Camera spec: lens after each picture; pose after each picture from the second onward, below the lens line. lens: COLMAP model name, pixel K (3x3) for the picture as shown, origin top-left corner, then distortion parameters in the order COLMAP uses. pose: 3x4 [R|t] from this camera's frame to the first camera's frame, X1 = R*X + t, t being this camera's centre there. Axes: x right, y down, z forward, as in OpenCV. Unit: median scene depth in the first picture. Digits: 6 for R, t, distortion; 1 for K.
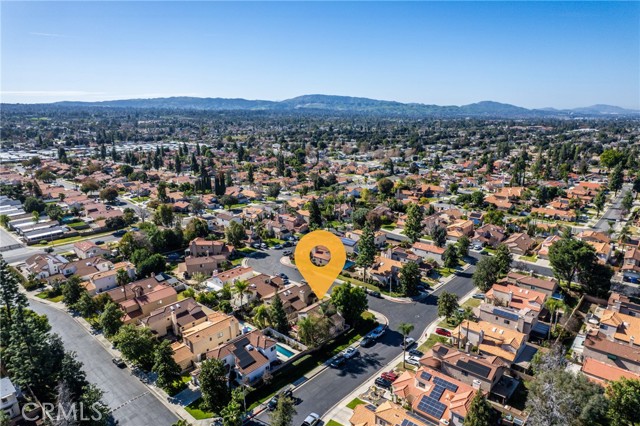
lens RADIAL K [[404.8, 0, 320.0], [0, 404.8, 213.0], [0, 0, 1]] dist [-0.075505, 0.079128]
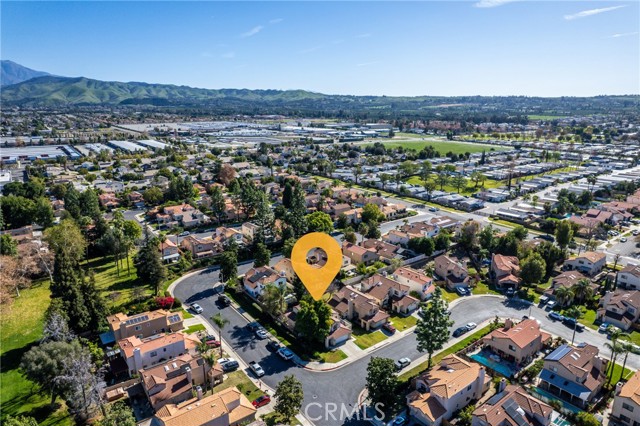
lens RADIAL K [[404.8, 0, 320.0], [0, 404.8, 213.0], [0, 0, 1]] dist [-0.075505, 0.079128]
pose [[-0.141268, 0.264840, -0.953888, 1.007509], [-0.273015, 0.915763, 0.294688, -0.298320], [0.951581, 0.302056, -0.057063, 1.160535]]
